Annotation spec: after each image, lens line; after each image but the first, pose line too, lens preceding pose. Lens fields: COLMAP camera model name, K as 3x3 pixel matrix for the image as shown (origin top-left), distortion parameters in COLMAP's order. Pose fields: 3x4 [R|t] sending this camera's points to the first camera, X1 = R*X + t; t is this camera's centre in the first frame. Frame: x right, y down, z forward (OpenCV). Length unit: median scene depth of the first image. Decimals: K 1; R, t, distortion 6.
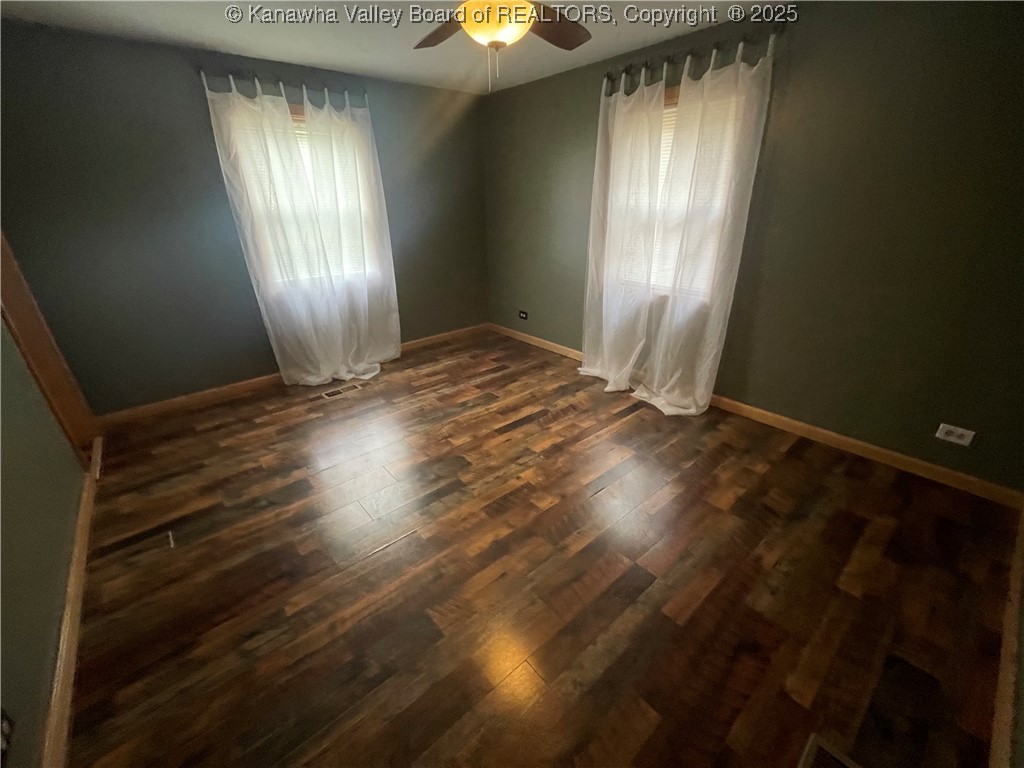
lens RADIAL K [[417.9, 0, 506.8], [0, 417.9, 387.6], [0, 0, 1]] dist [-0.000789, 0.000289]
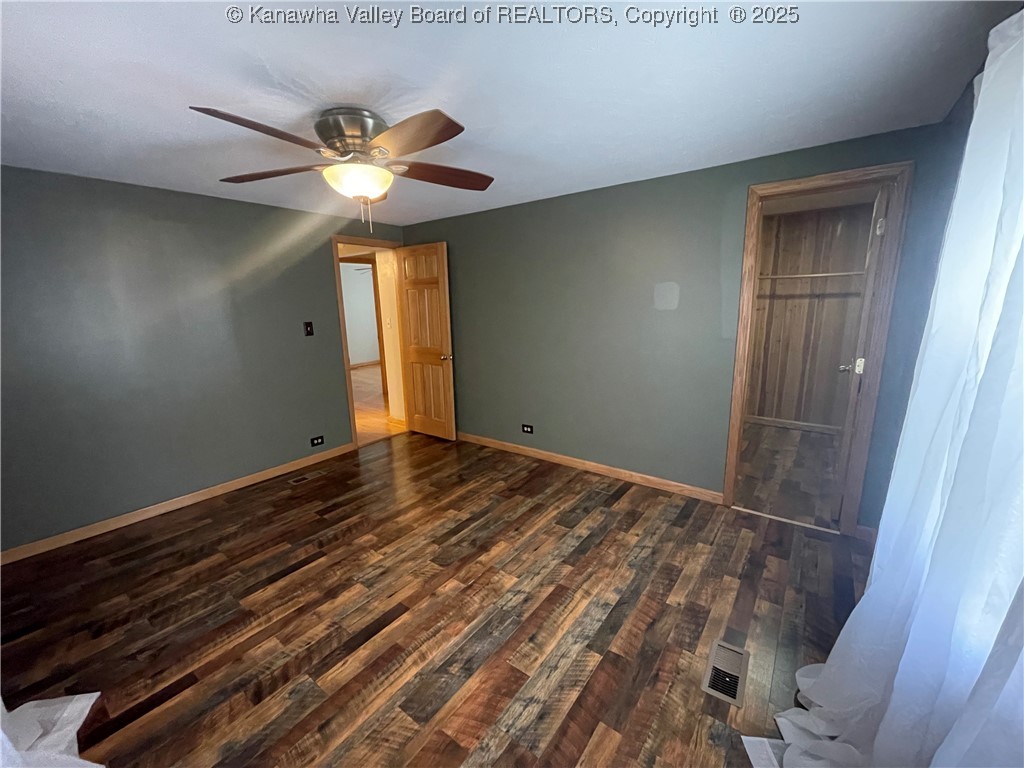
lens RADIAL K [[417.9, 0, 506.8], [0, 417.9, 387.6], [0, 0, 1]] dist [-0.000789, 0.000289]
pose [[-0.975766, 0.086558, -0.200971, -0.087479], [-0.049032, 0.808593, 0.586322, -0.683990], [0.213254, 0.581967, -0.784753, 1.438917]]
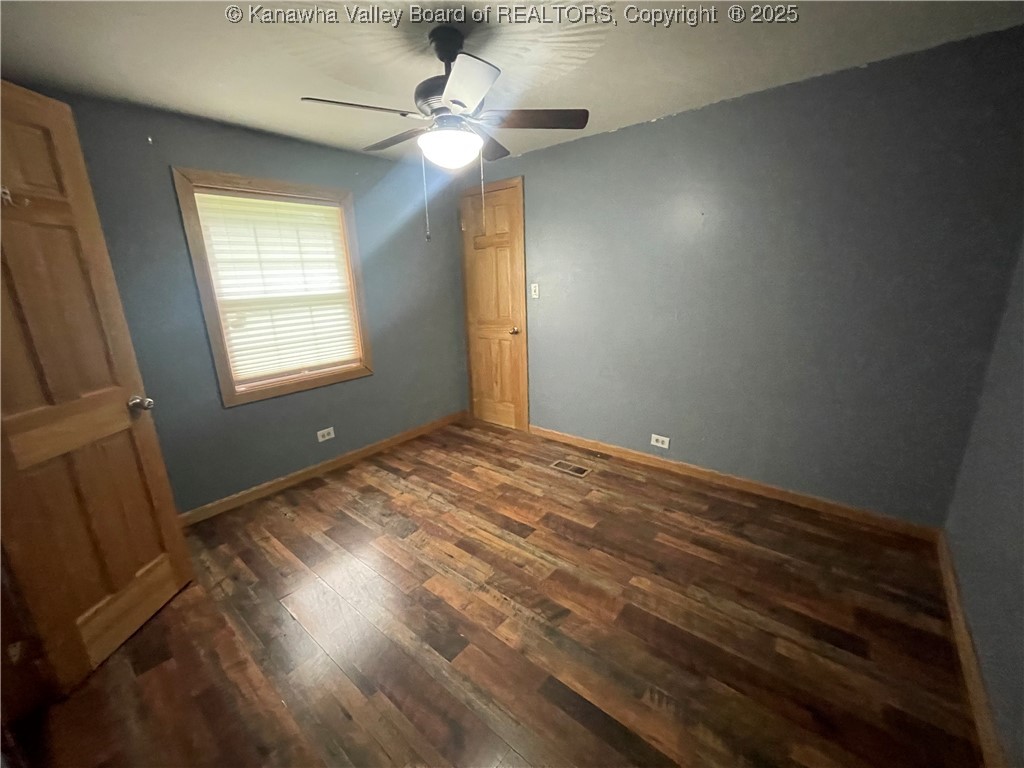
lens RADIAL K [[417.9, 0, 506.8], [0, 417.9, 387.6], [0, 0, 1]] dist [-0.000789, 0.000289]
pose [[0.161988, 0.266880, -0.950018, 0.733660], [-0.376216, 0.906722, 0.190569, -0.493477], [0.912262, 0.326542, 0.247283, 1.072481]]
